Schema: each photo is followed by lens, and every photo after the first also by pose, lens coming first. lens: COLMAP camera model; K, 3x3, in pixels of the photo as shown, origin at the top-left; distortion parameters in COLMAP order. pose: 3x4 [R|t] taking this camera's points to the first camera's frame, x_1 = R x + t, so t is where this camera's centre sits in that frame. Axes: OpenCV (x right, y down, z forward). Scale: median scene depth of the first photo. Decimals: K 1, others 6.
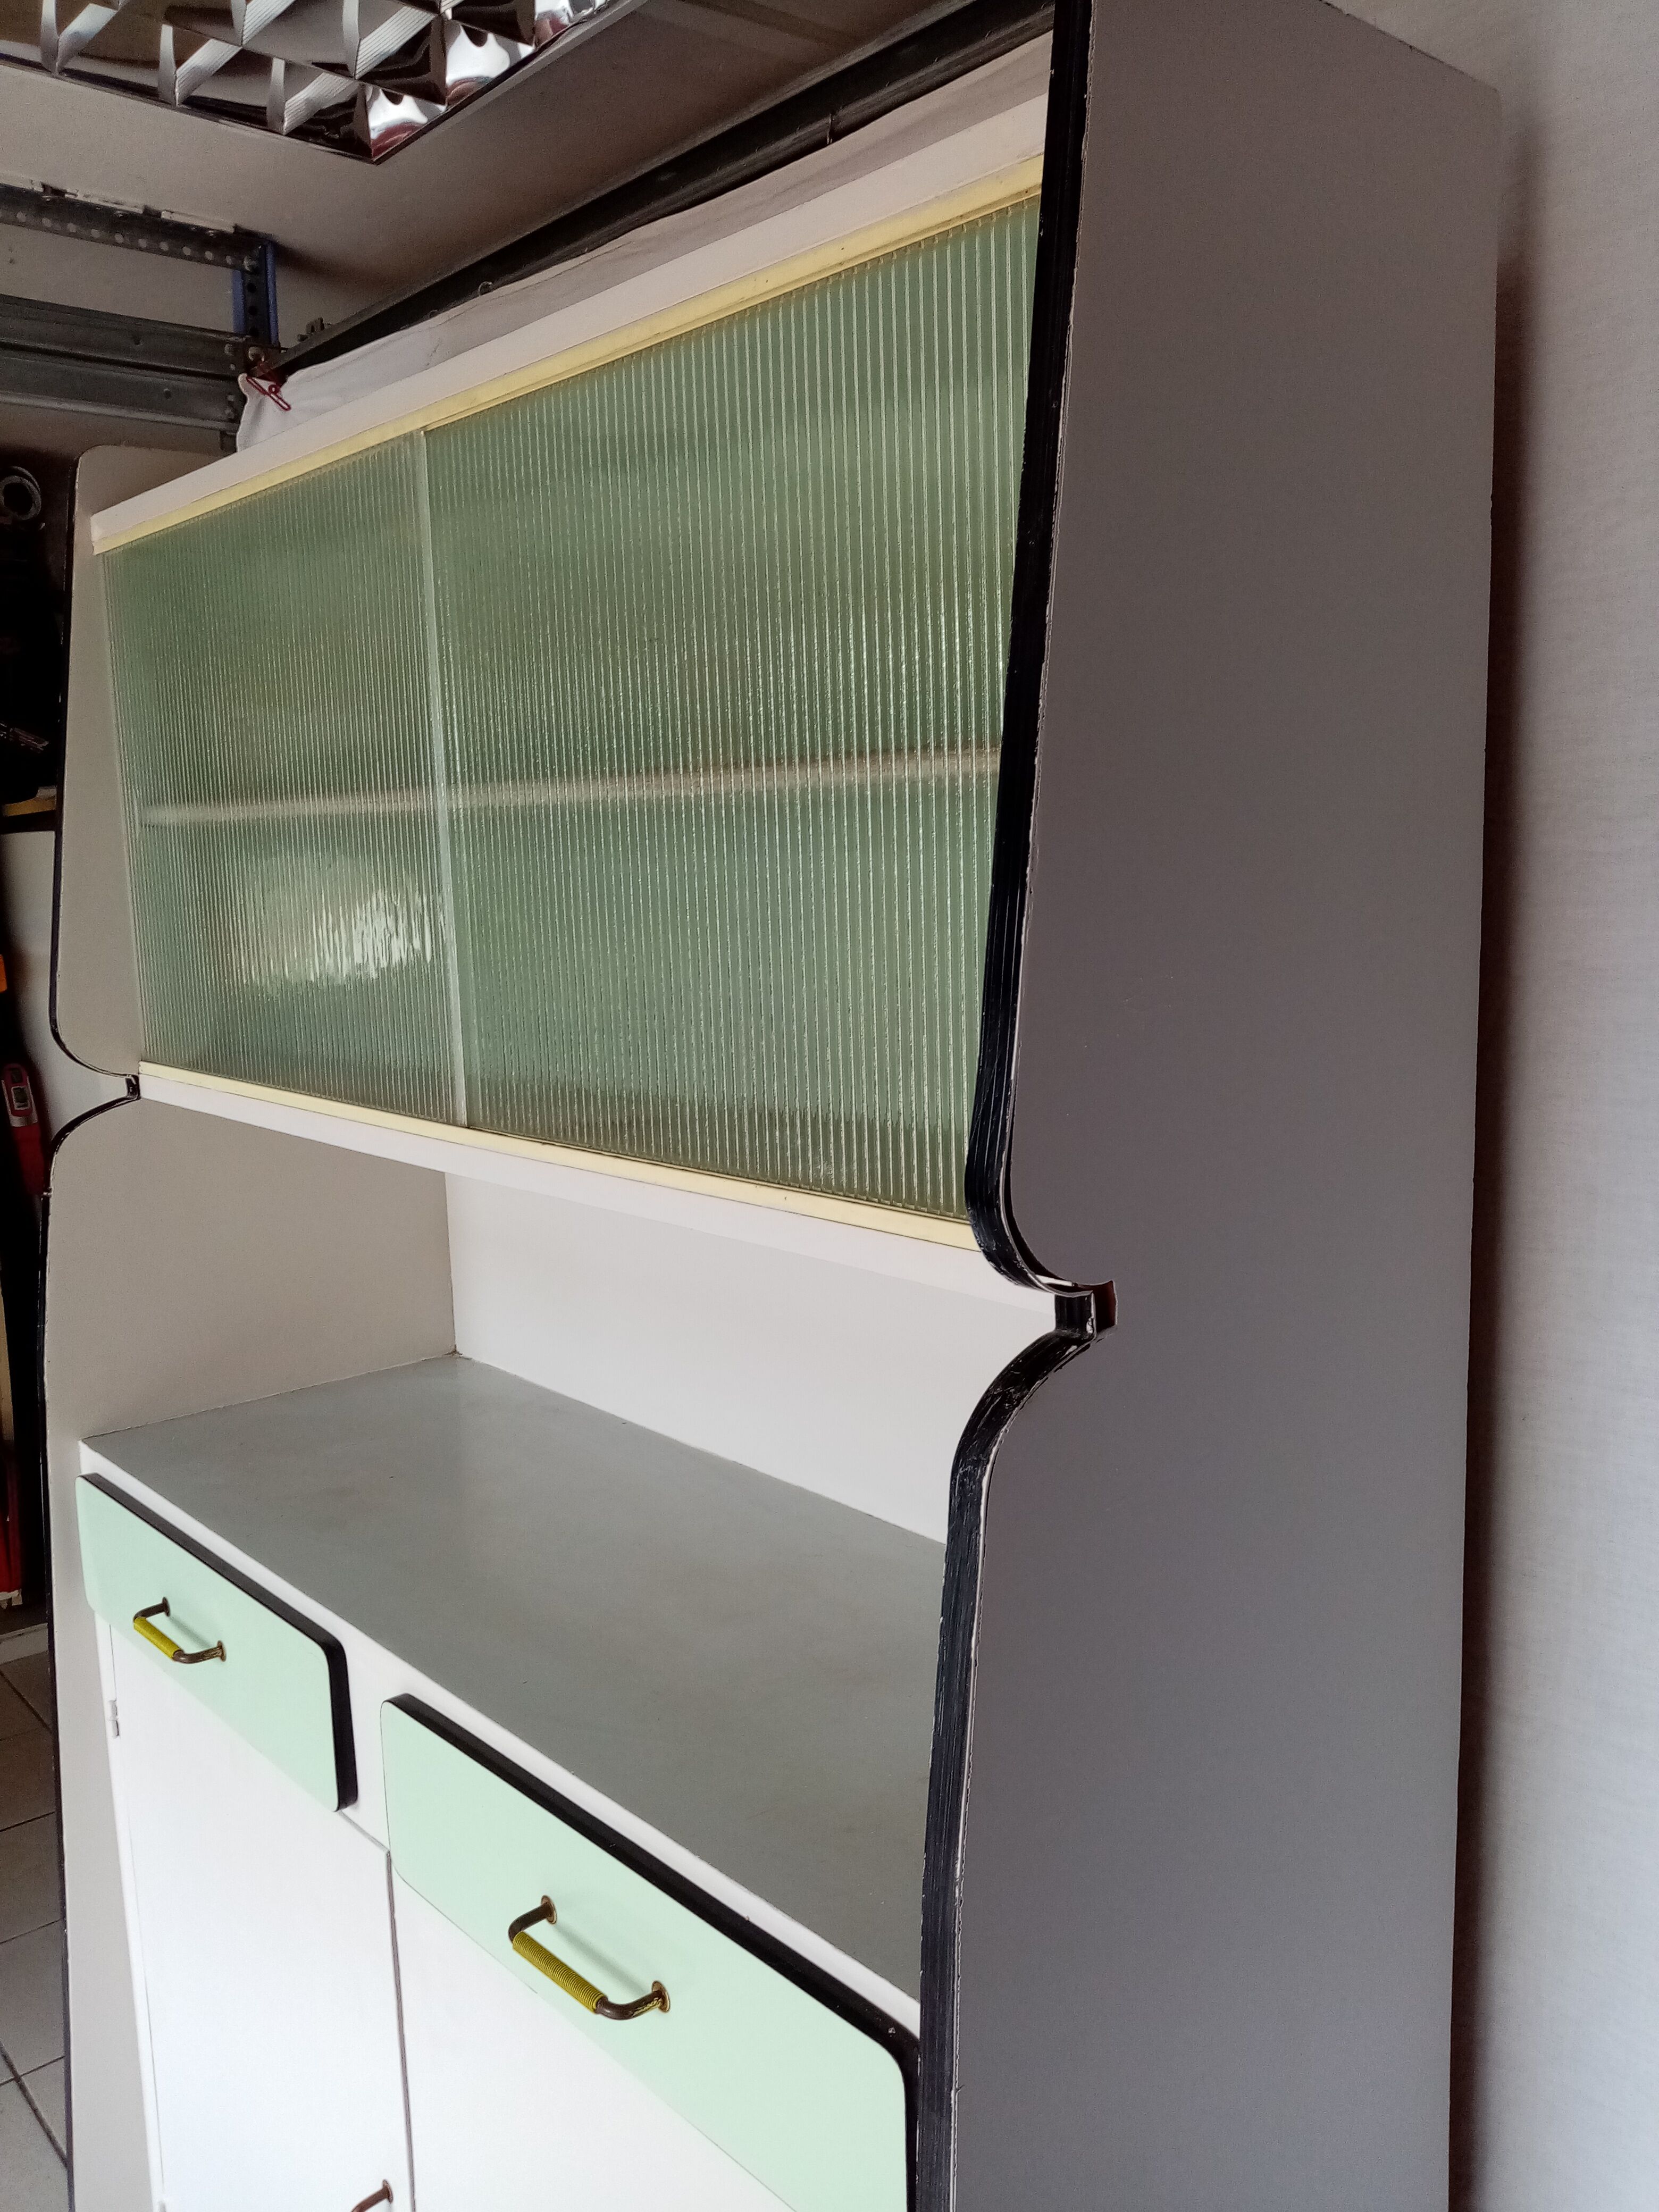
lens RADIAL K [[1782.9, 0, 831.5], [0, 1782.9, 1102.1], [0, 0, 1]] dist [-0.001606, -0.002621]
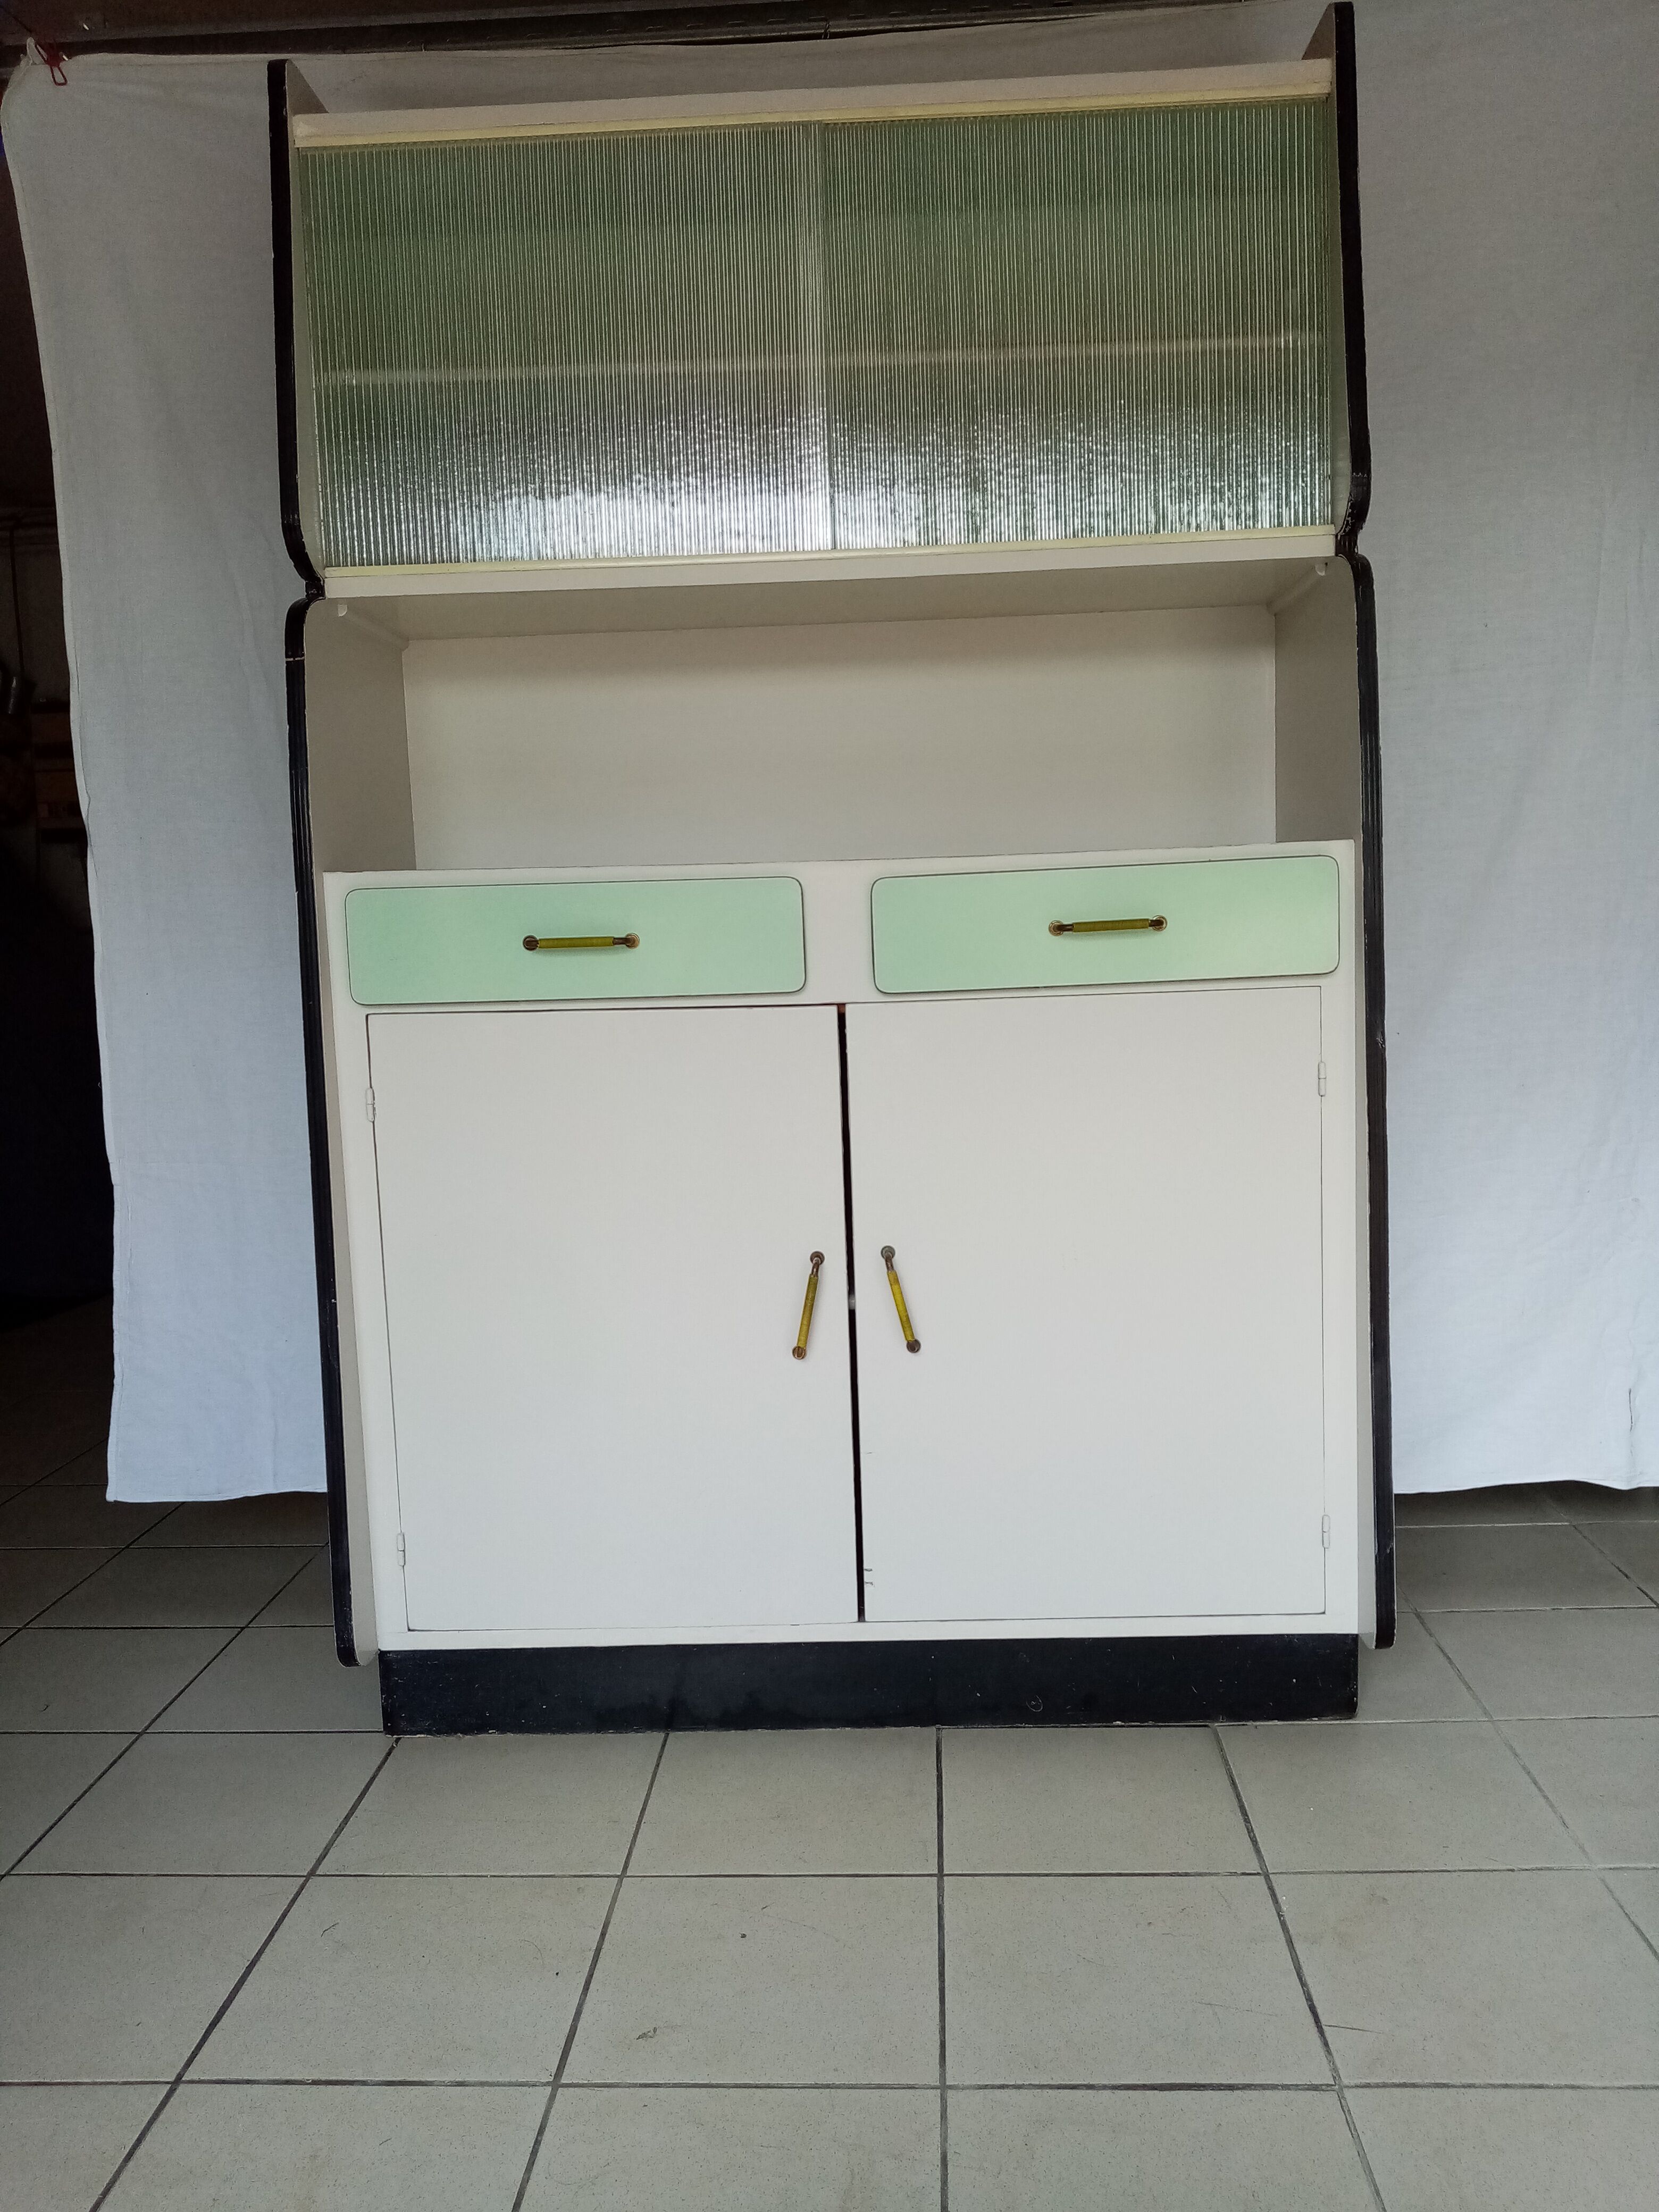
lens RADIAL K [[1782.9, 0, 841.4], [0, 1782.9, 1103.5], [0, 0, 1]] dist [-0.001606, -0.002621]
pose [[0.692244, -0.076197, 0.717629, -1.093022], [0.116915, 0.993115, -0.007332, 0.409980], [-0.712130, 0.088977, 0.696387, -0.078632]]
